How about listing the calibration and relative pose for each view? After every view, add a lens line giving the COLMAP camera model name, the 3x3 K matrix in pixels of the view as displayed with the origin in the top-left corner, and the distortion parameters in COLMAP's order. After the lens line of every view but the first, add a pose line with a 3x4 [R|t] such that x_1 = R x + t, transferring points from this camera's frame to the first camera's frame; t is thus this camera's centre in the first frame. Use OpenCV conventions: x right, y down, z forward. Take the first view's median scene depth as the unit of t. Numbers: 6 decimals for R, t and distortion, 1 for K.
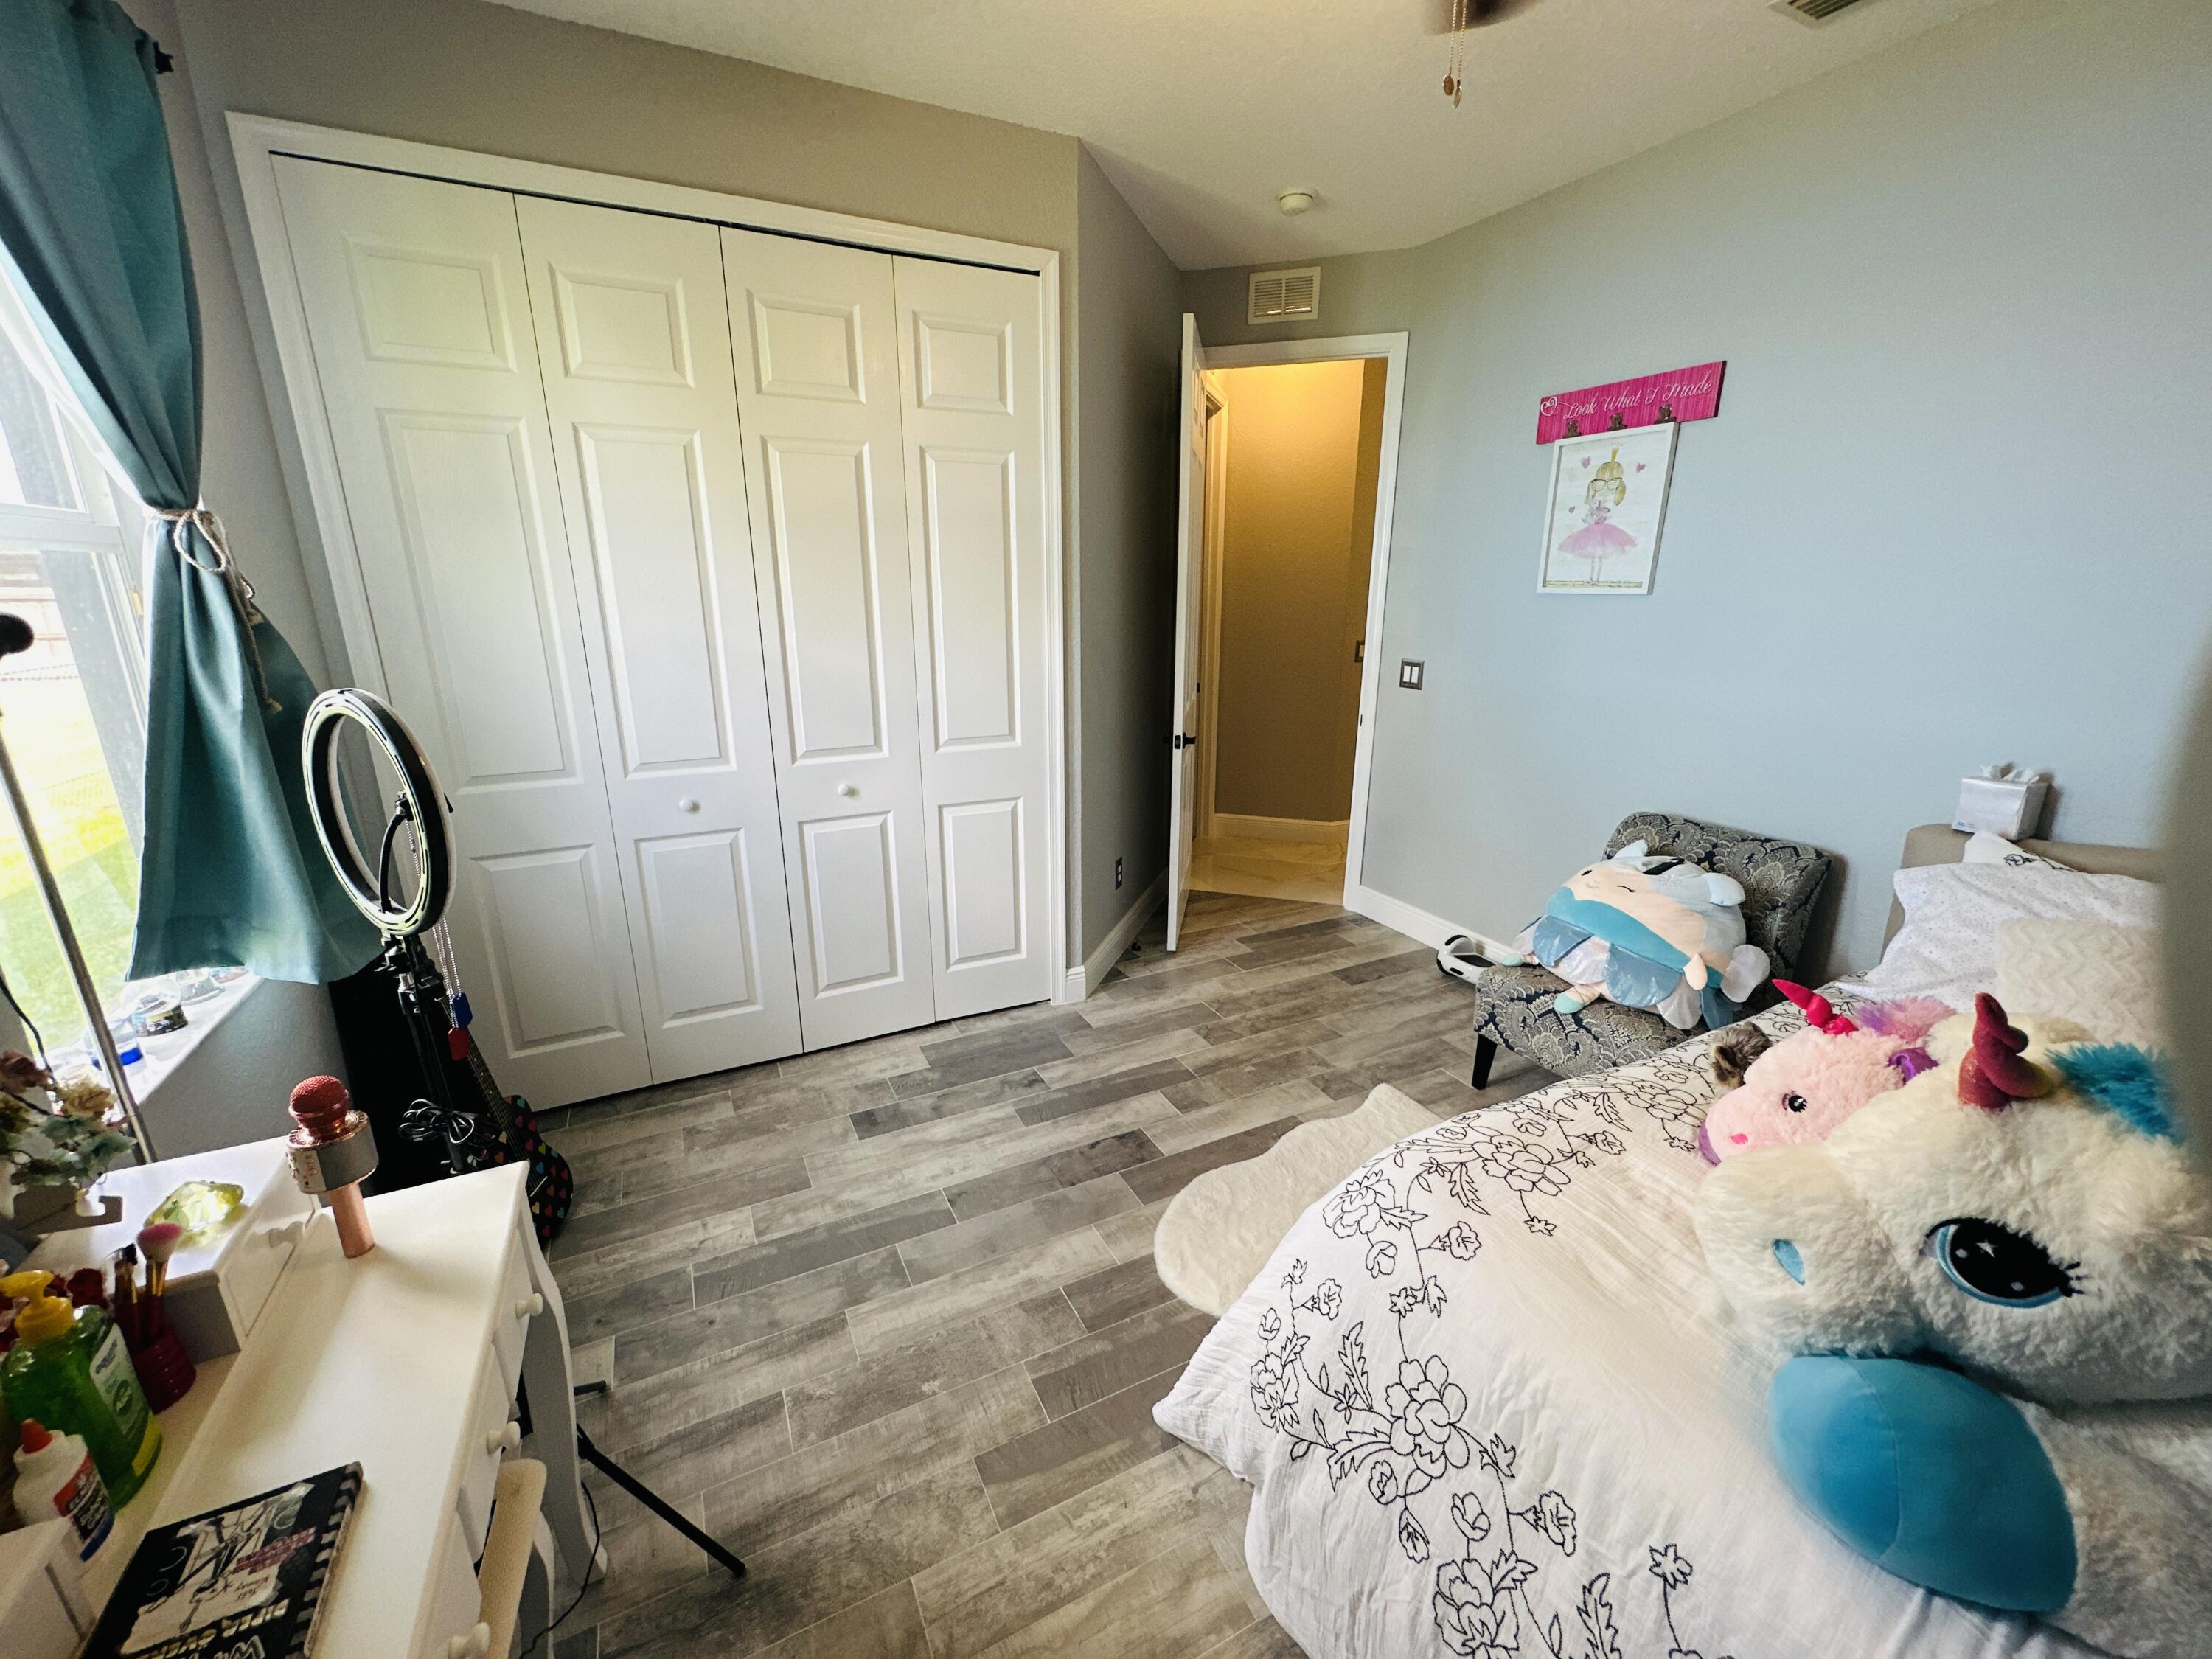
lens RADIAL K [[878.4, 0, 1102.6], [0, 878.4, 829.9], [0, 0, 1]] dist [-0.001753, -0.000827]
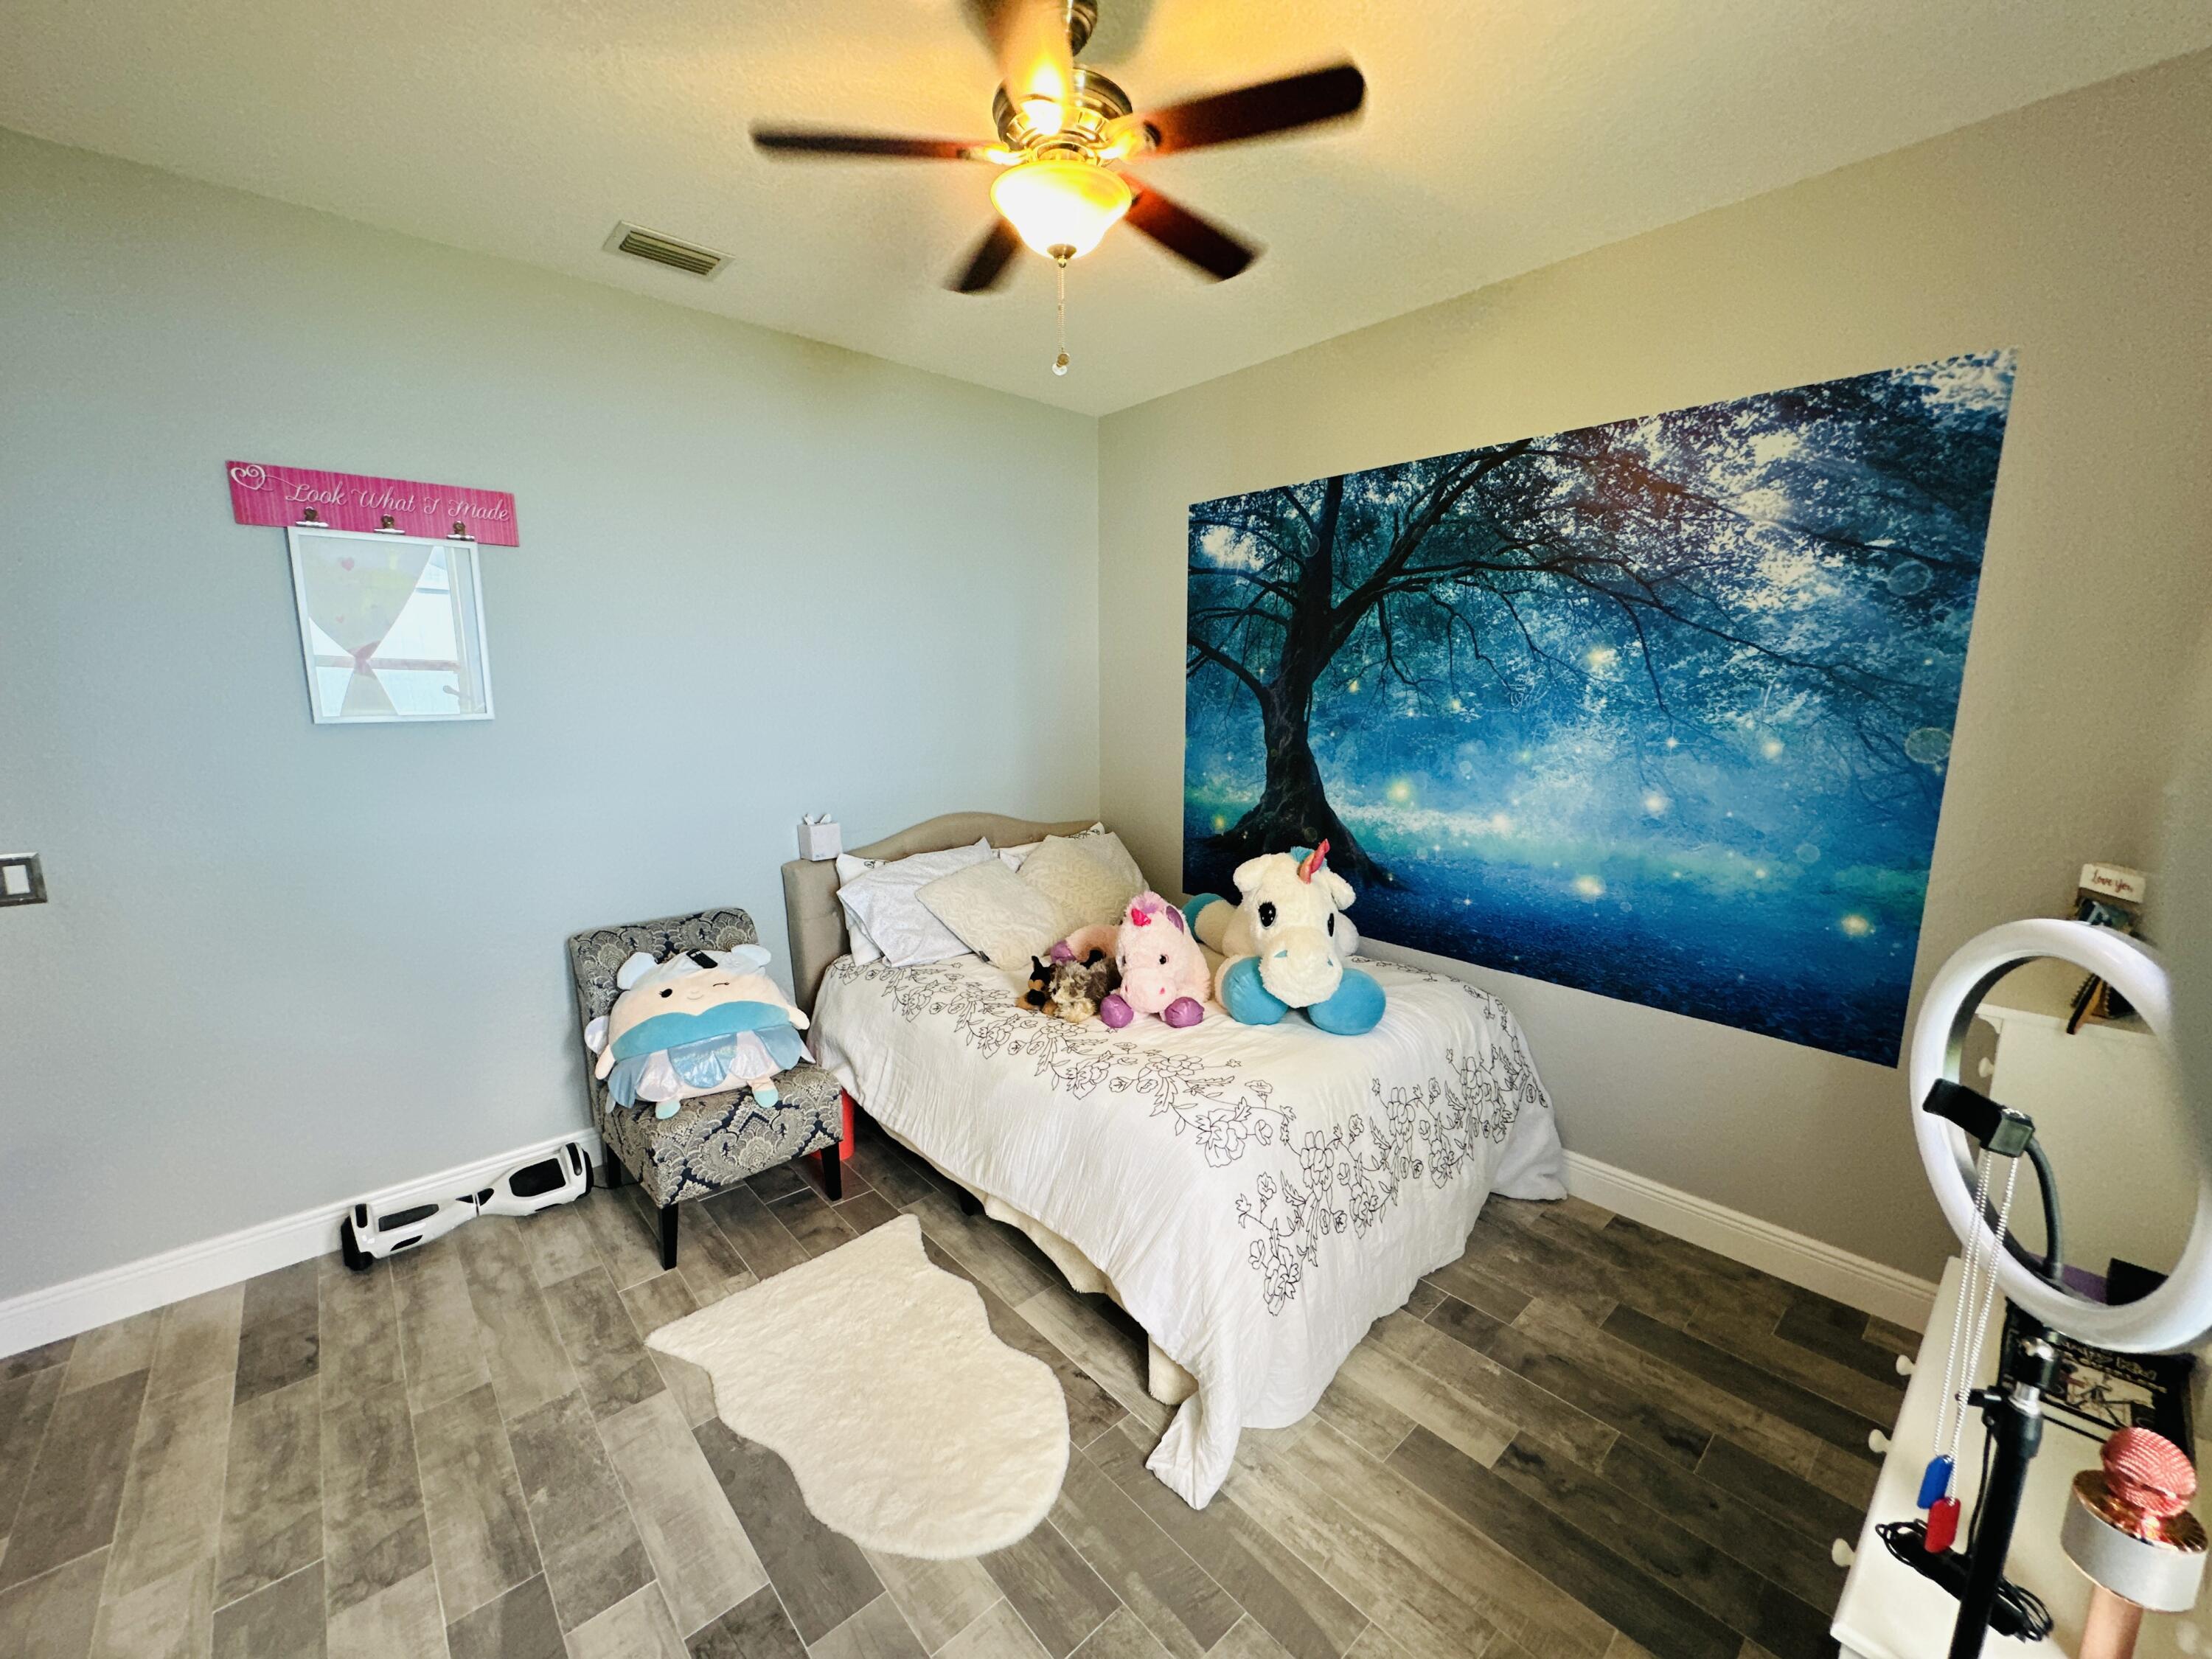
lens RADIAL K [[878.4, 0, 1104.5], [0, 878.4, 834.1], [0, 0, 1]] dist [-0.001753, -0.000827]
pose [[-0.263752, -0.160200, 0.951194, -0.455075], [0.266424, 0.935652, 0.231458, -0.200656], [-0.927067, 0.314469, -0.204099, 0.639490]]
